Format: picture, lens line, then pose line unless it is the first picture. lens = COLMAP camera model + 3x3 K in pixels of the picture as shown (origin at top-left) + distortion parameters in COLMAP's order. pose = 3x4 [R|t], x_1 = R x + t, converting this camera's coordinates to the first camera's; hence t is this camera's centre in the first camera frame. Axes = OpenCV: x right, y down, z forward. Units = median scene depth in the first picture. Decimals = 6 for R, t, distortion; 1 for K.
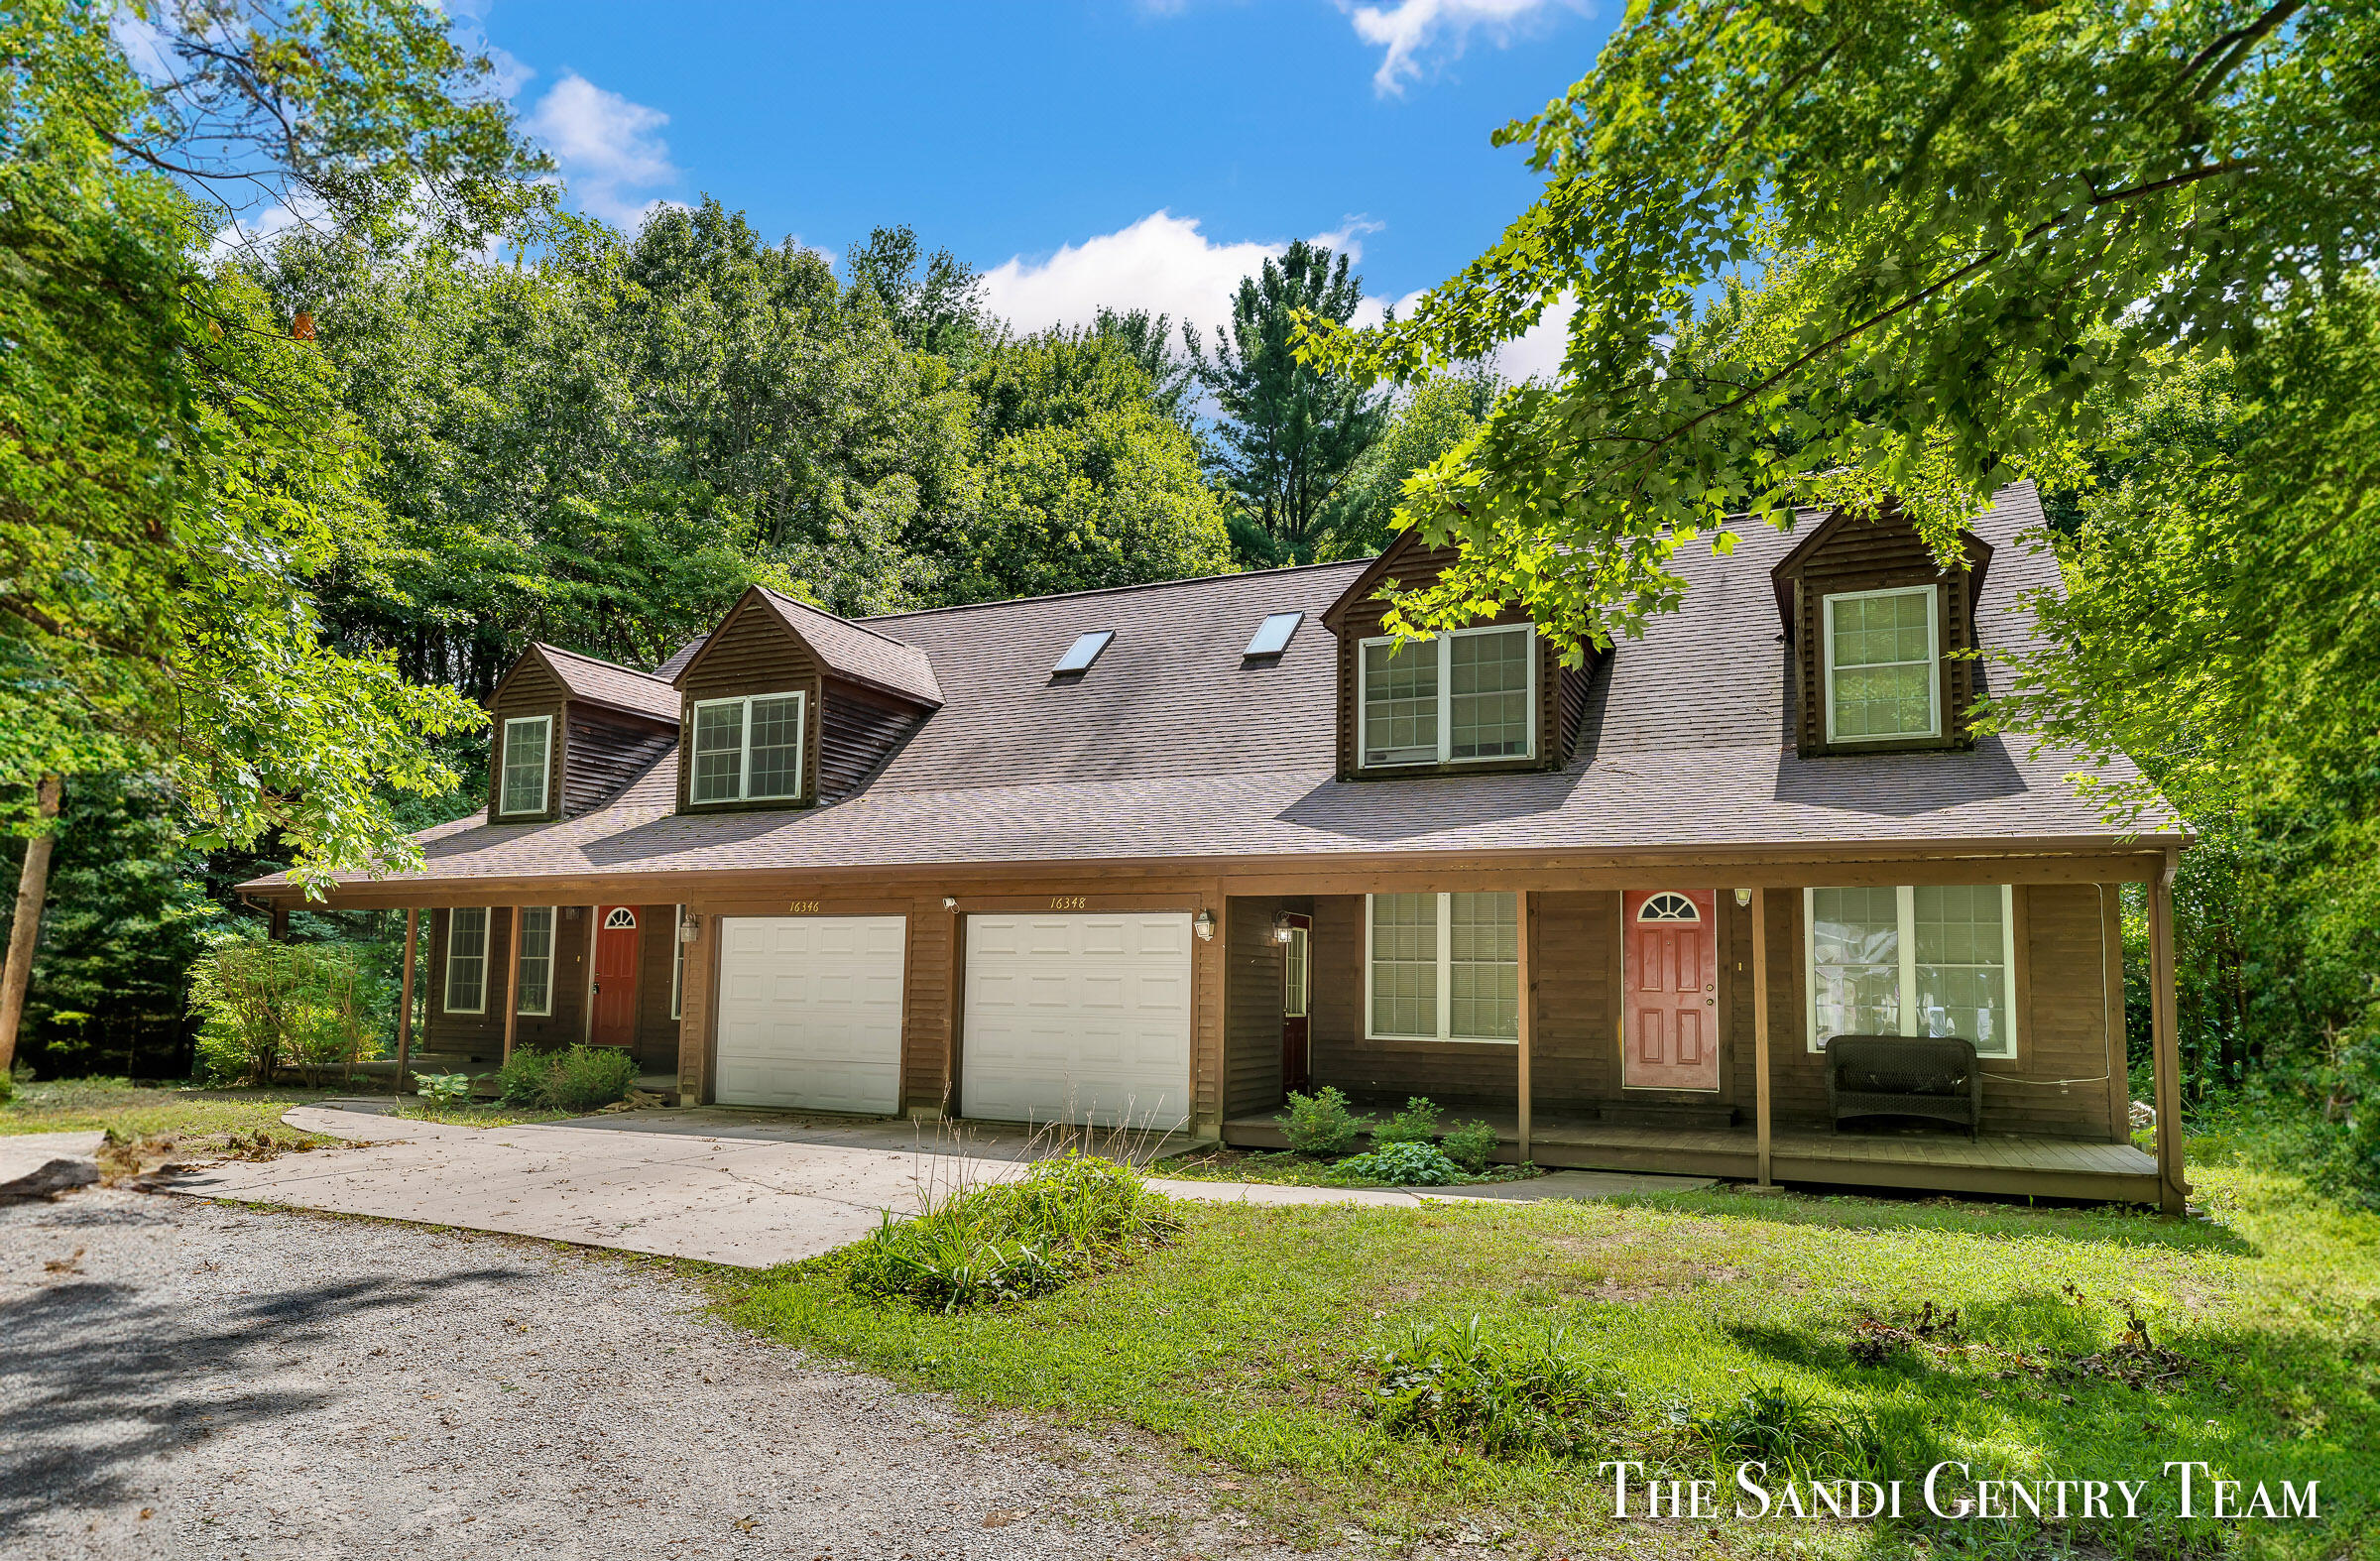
lens RADIAL K [[1432.3, 0, 1203.8], [0, 1432.3, 861.9], [0, 0, 1]] dist [0.005019, -0.000480]
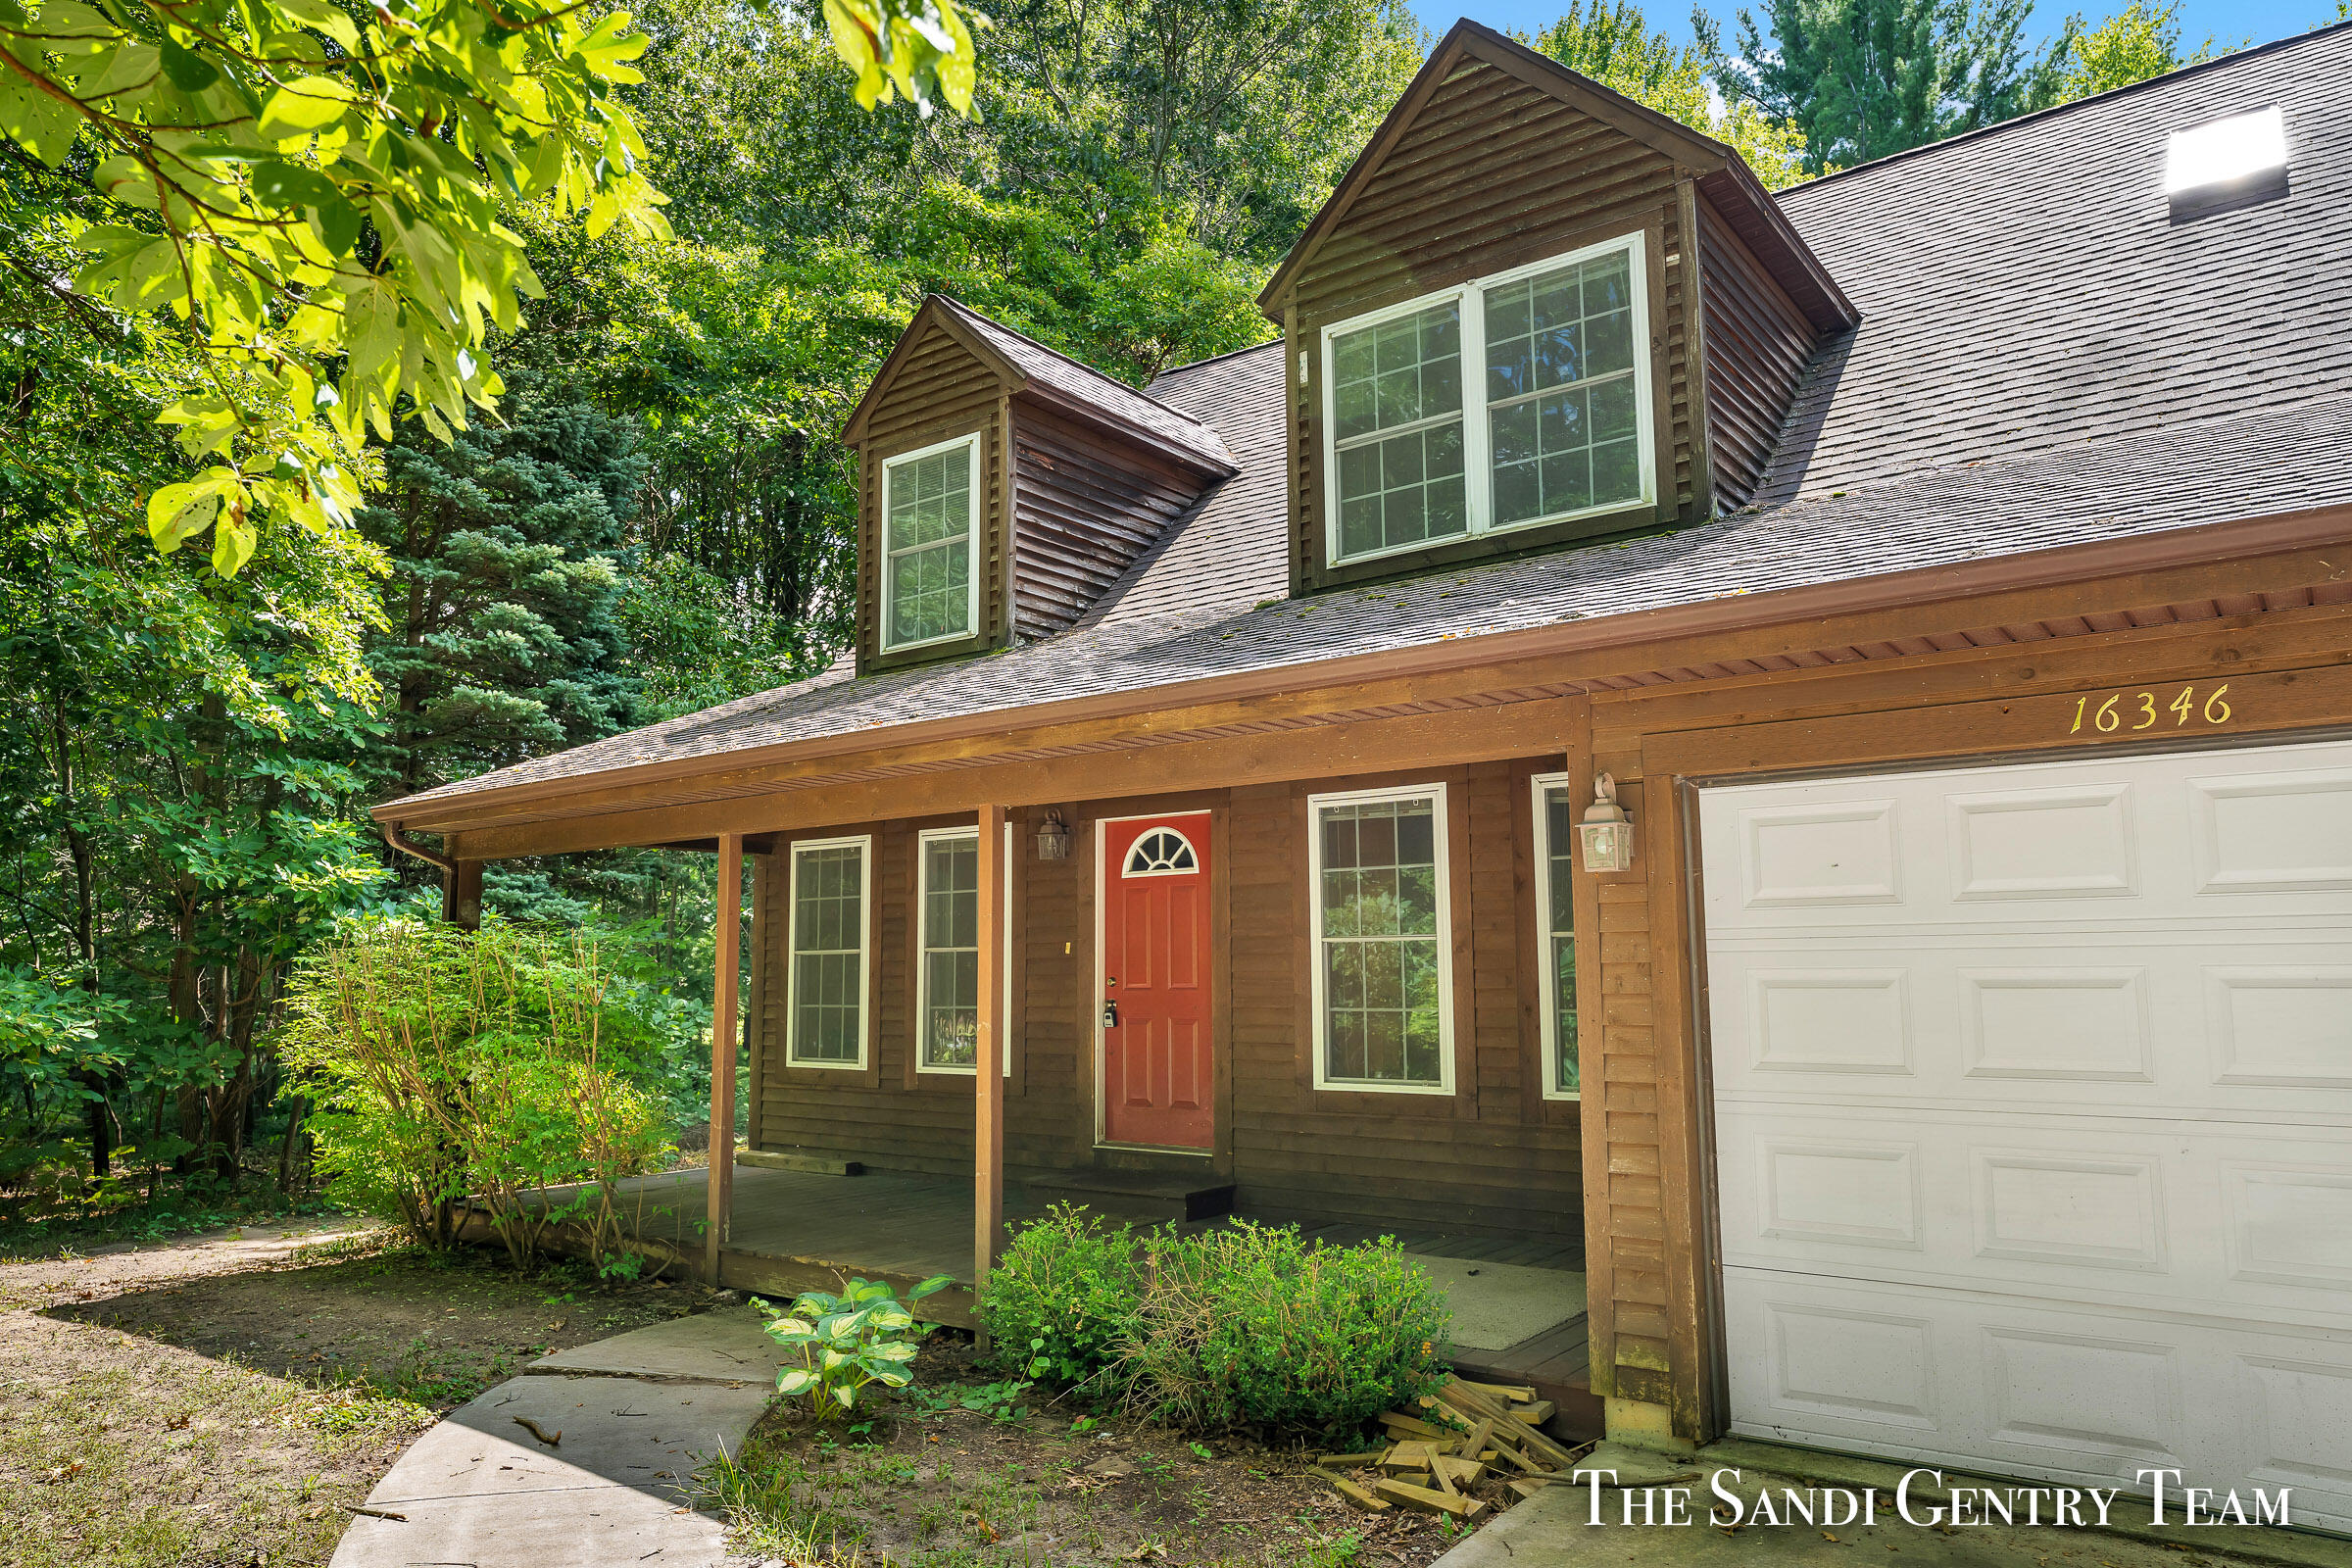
lens RADIAL K [[1584.2, 0, 1188.6], [0, 1584.2, 791.1], [0, 0, 1]] dist [0.000051, -0.001686]
pose [[0.978015, -0.047602, -0.203027, -0.318366], [0.041686, 0.998575, -0.033321, 0.039558], [0.204324, 0.024125, 0.978606, 0.562472]]
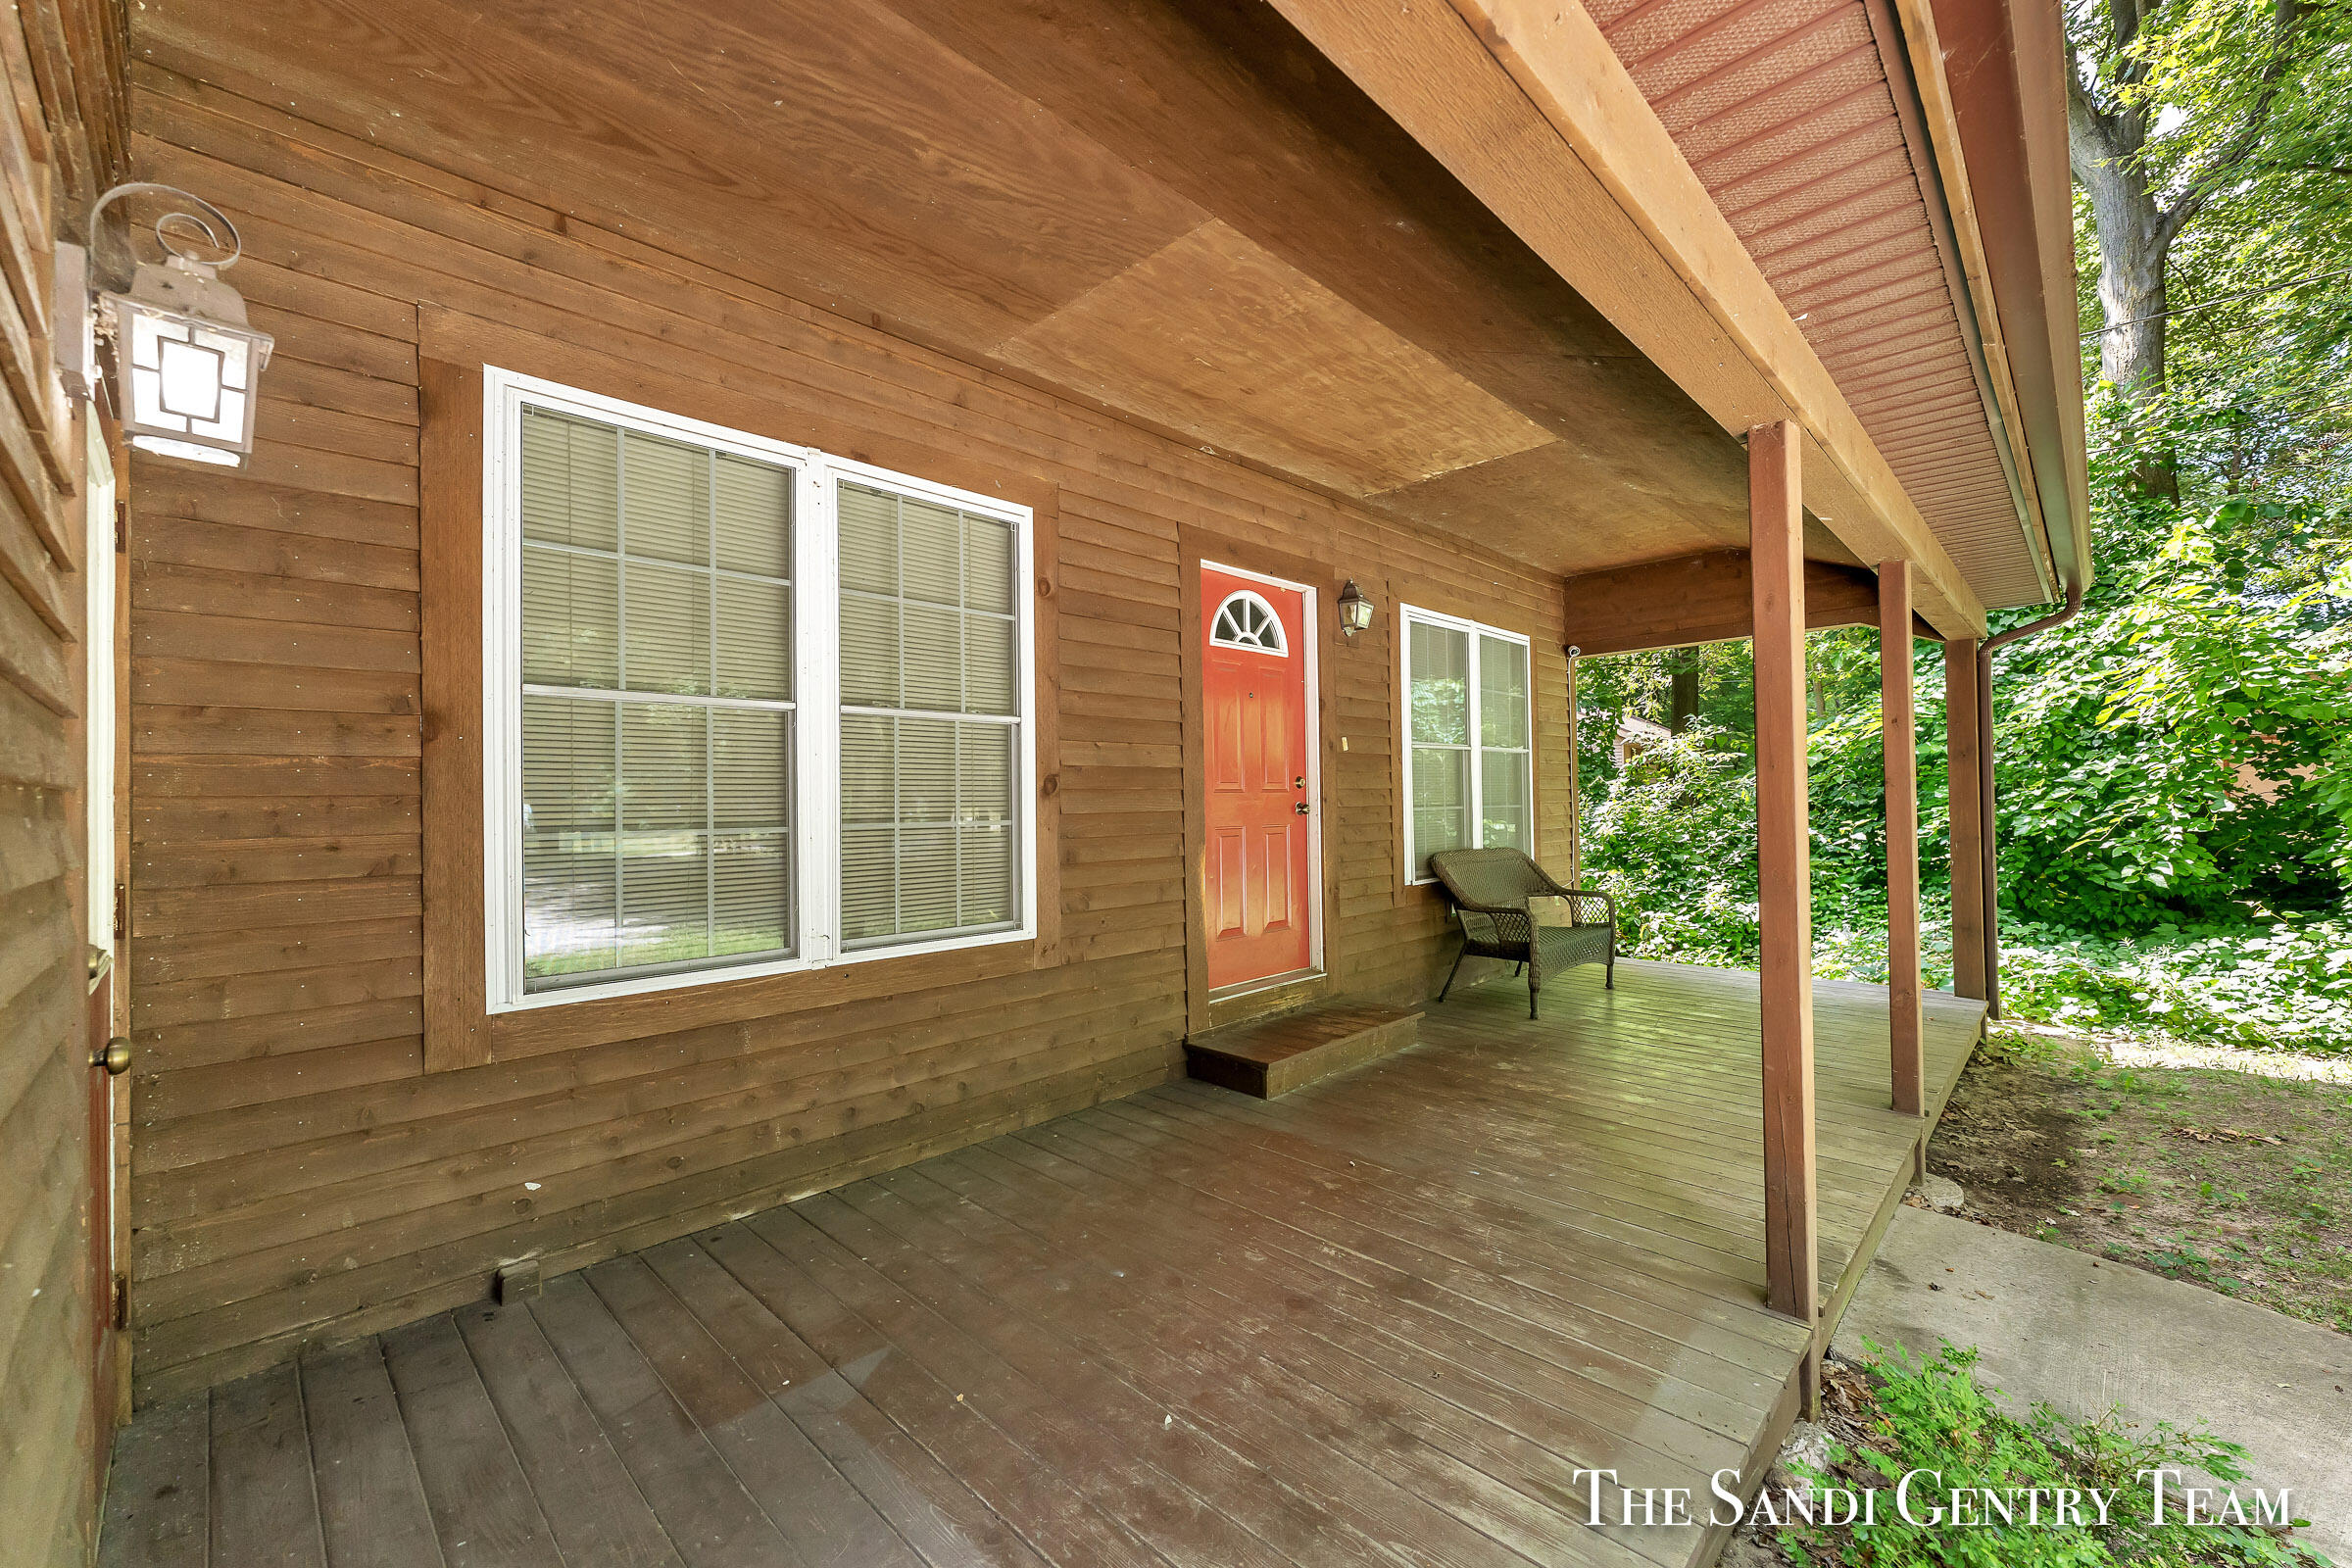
lens RADIAL K [[937.5, 0, 1176.0], [0, 937.5, 784.0], [0, 0, 1]] dist [-0.002052, -0.000074]
pose [[0.335112, -0.011745, 0.942105, -0.668534], [-0.079118, 0.996040, 0.040560, 0.075449], [-0.938851, -0.088129, 0.332856, 0.995179]]
